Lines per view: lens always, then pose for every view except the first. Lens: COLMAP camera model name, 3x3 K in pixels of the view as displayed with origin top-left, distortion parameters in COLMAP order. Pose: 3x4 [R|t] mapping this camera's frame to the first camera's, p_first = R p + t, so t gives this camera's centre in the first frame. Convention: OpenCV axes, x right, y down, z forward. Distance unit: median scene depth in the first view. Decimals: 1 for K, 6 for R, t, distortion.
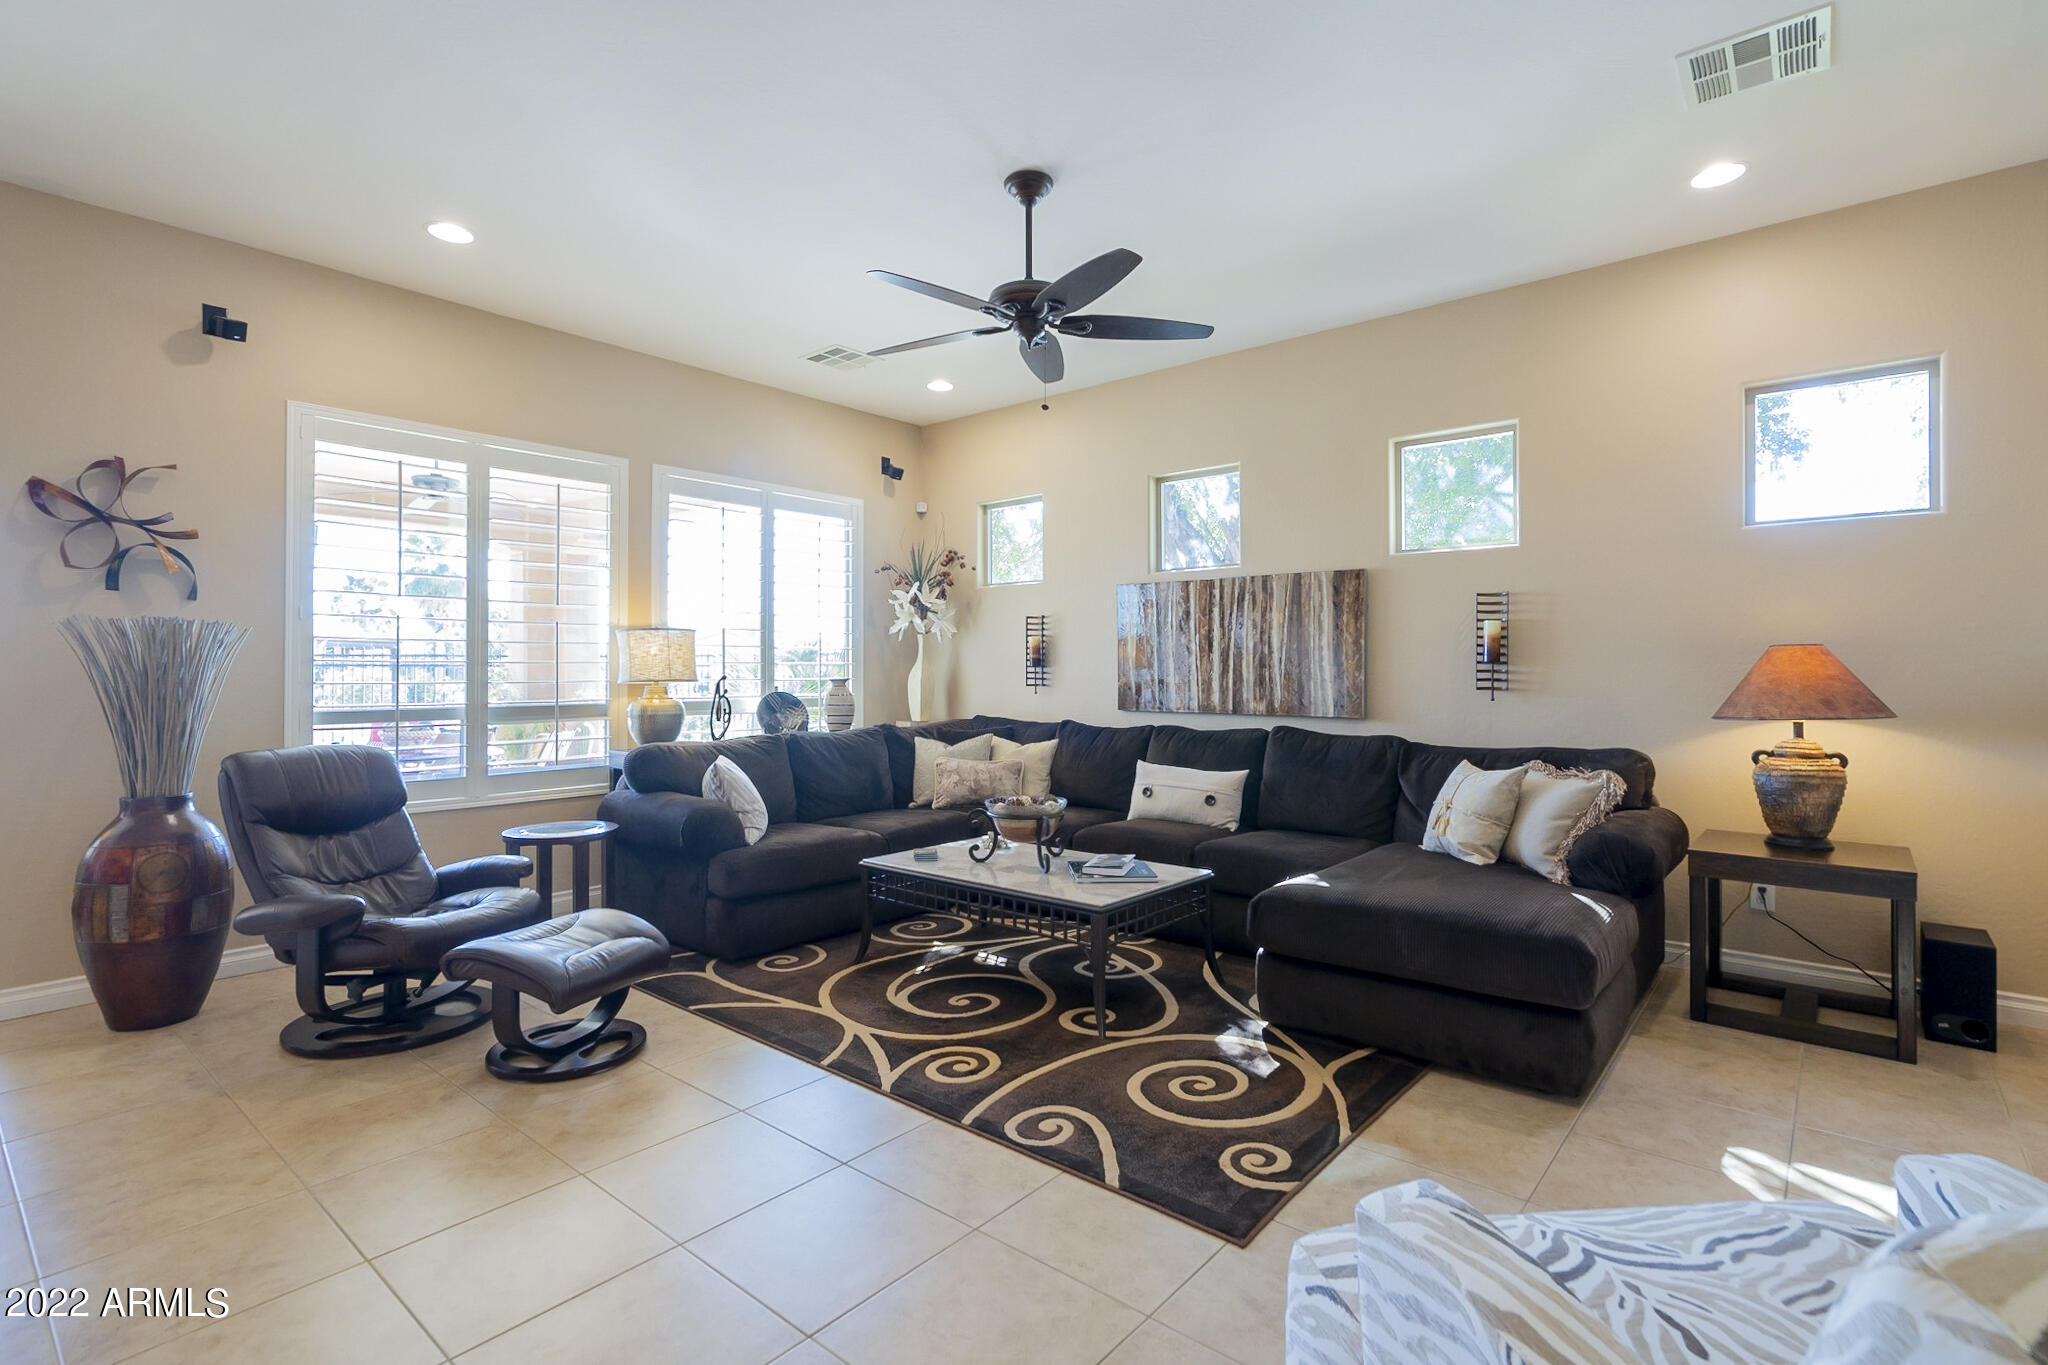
lens RADIAL K [[941.9, 0, 1019.4], [0, 941.9, 670.3], [0, 0, 1]] dist [0.001298, -0.000089]
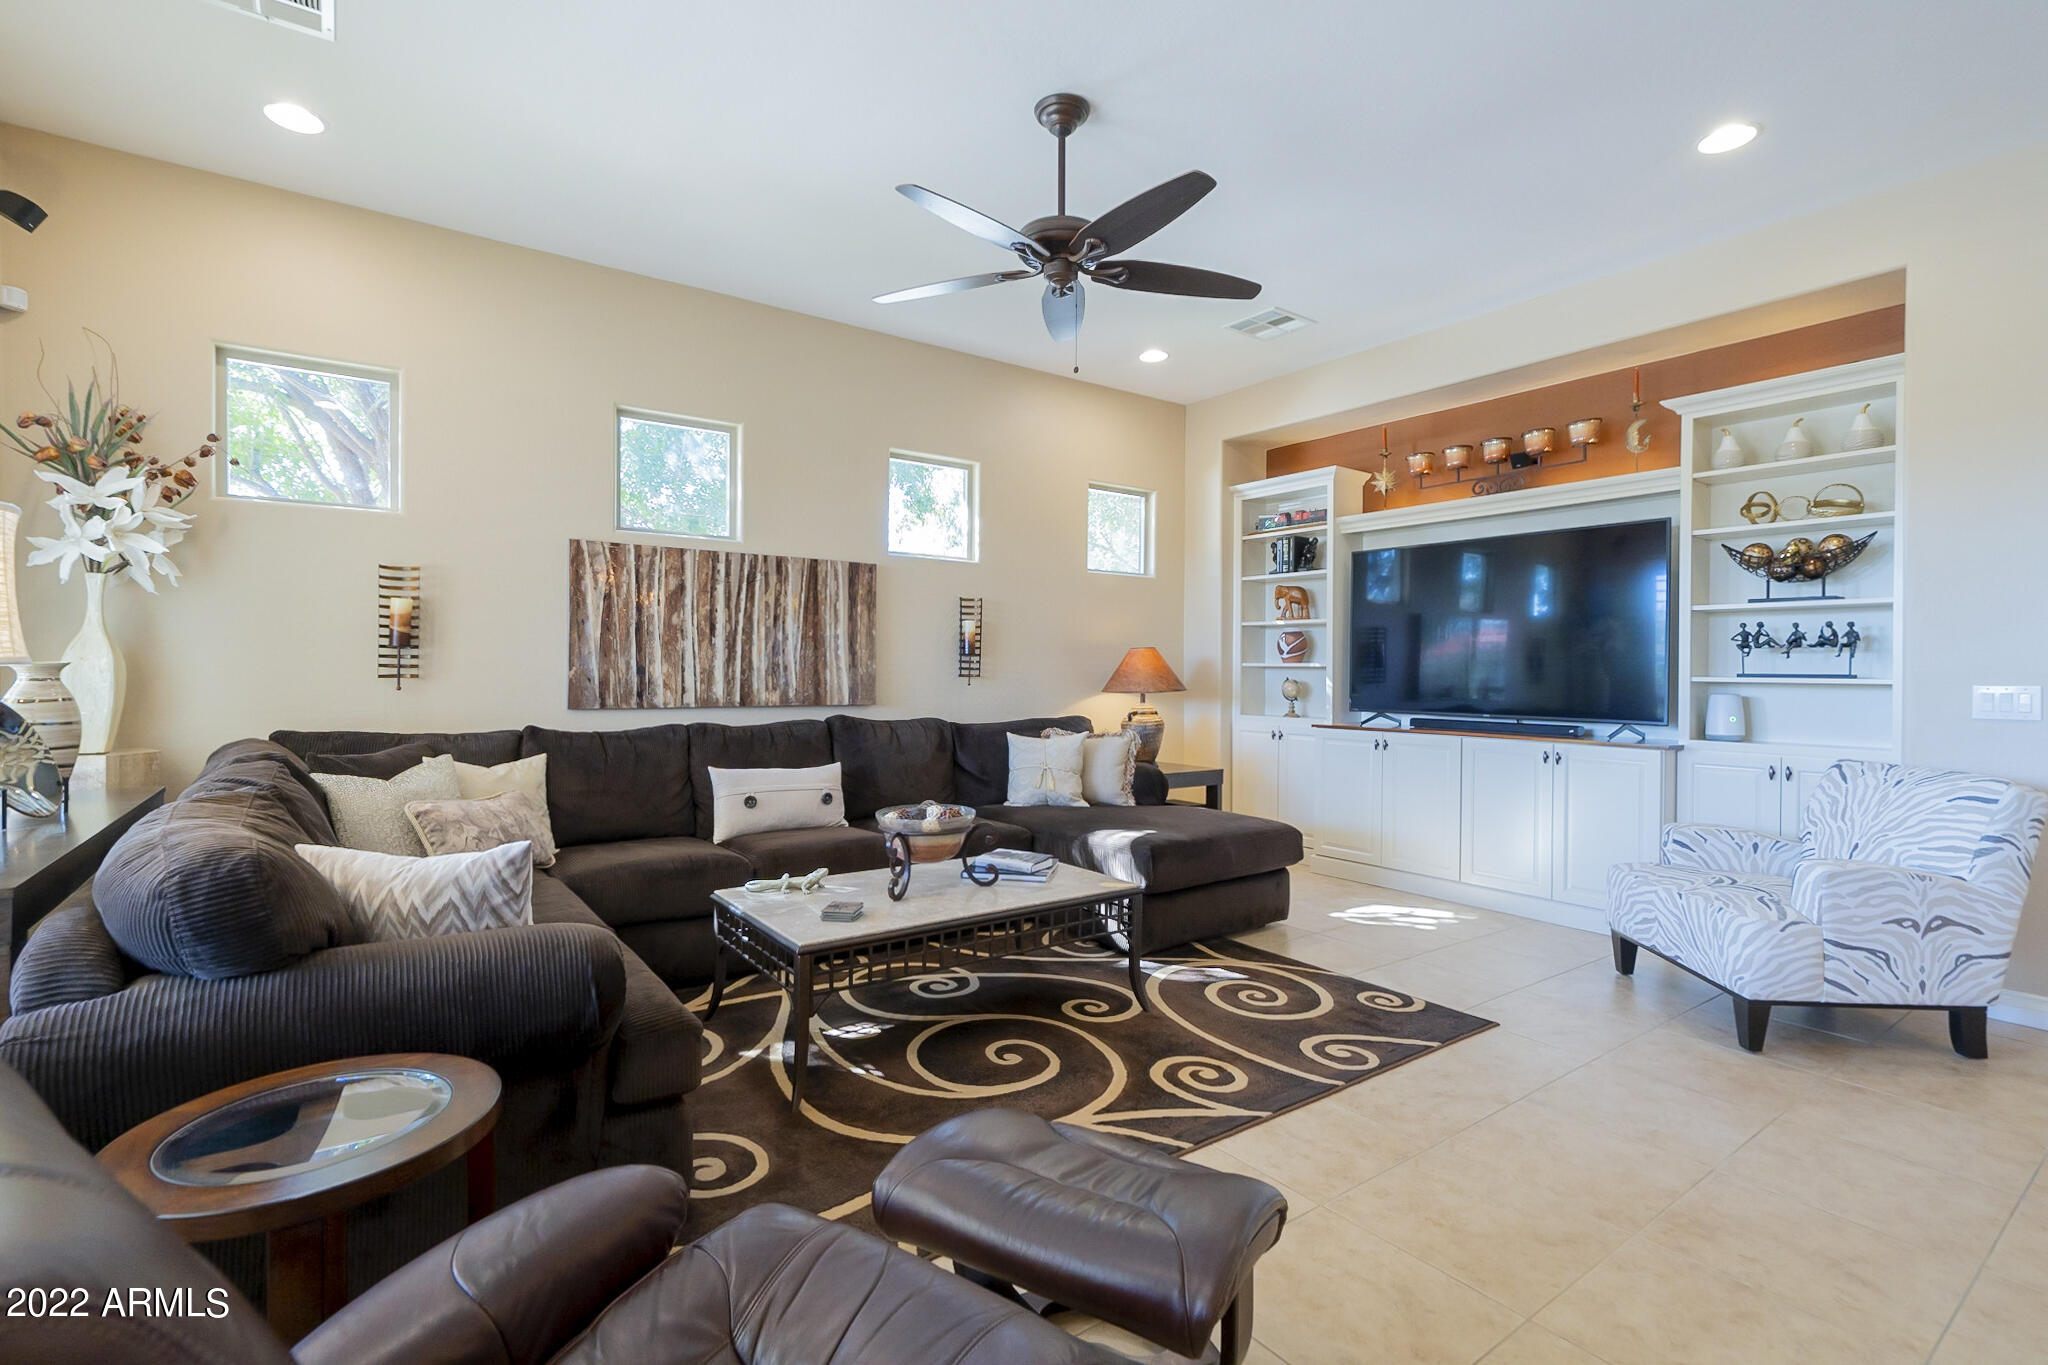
lens RADIAL K [[931.6, 0, 1024.0], [0, 931.6, 682.5], [0, 0, 1]] dist [0.036997, 0.000092]
pose [[0.252859, -0.015751, 0.967375, -0.616425], [-0.012201, 0.999736, 0.019467, 0.003452], [-0.967426, -0.016725, 0.252600, 0.567098]]
